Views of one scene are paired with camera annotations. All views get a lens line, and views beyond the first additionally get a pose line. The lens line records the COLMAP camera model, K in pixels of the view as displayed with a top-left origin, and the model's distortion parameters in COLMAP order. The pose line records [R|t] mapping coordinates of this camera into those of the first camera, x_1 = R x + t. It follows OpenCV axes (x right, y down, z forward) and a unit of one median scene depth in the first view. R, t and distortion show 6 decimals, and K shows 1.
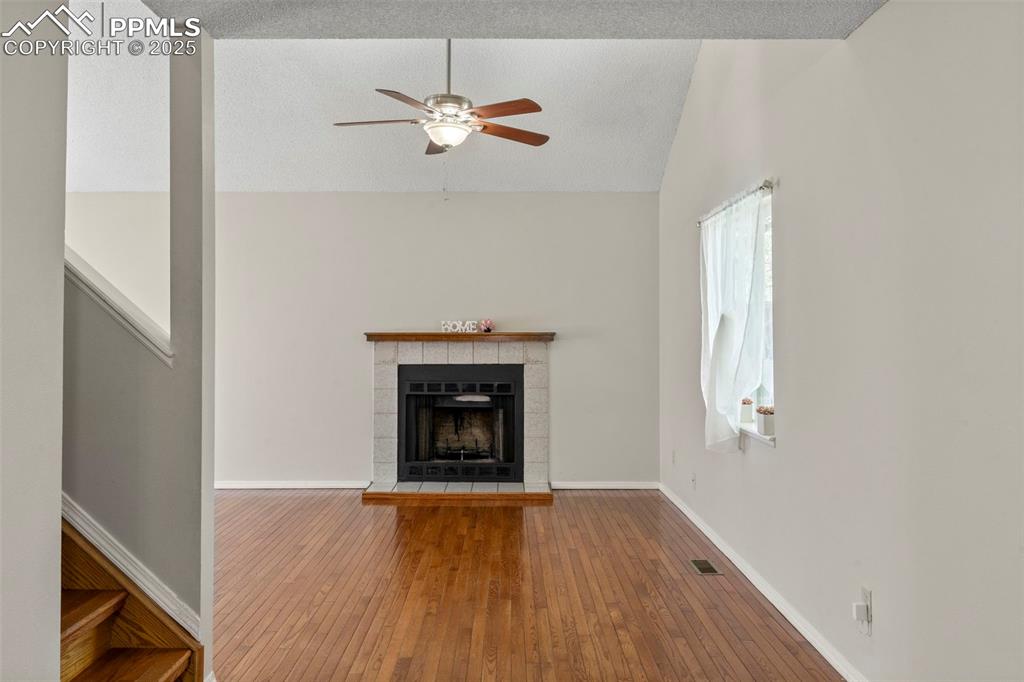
lens RADIAL K [[791.6, 0, 516.4], [0, 791.6, 320.8], [0, 0, 1]] dist [-0.001715, -0.000486]
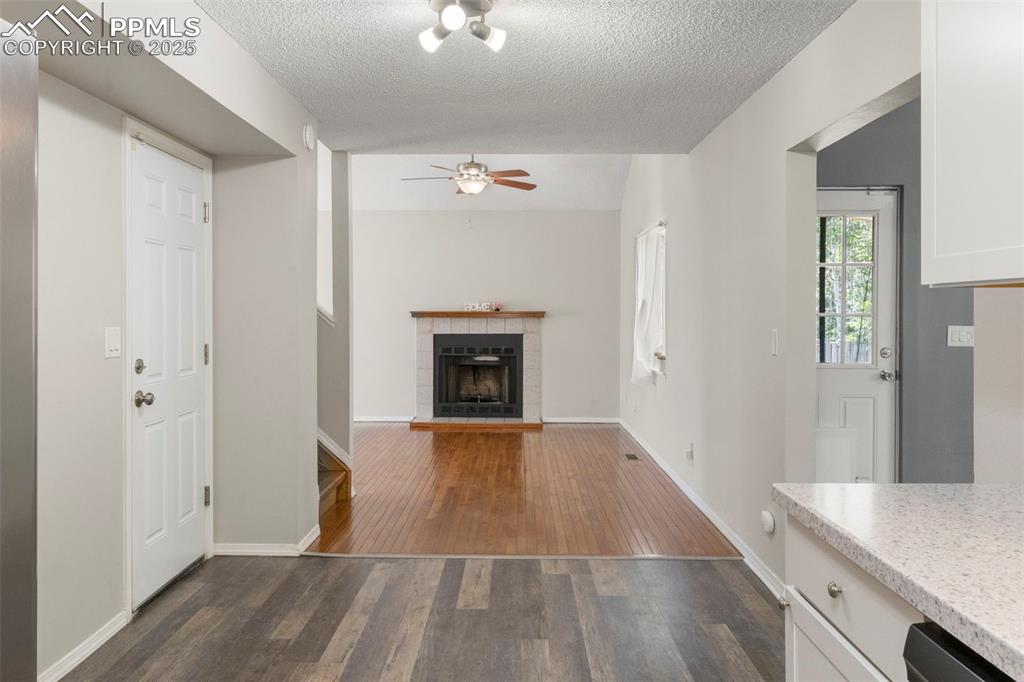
lens RADIAL K [[791.6, 0, 516.4], [0, 791.6, 320.8], [0, 0, 1]] dist [-0.001715, -0.000486]
pose [[0.999904, 0.001892, -0.013700, 0.016920], [-0.001551, 0.999689, 0.024892, -0.003338], [0.013743, -0.024869, 0.999596, -0.404347]]
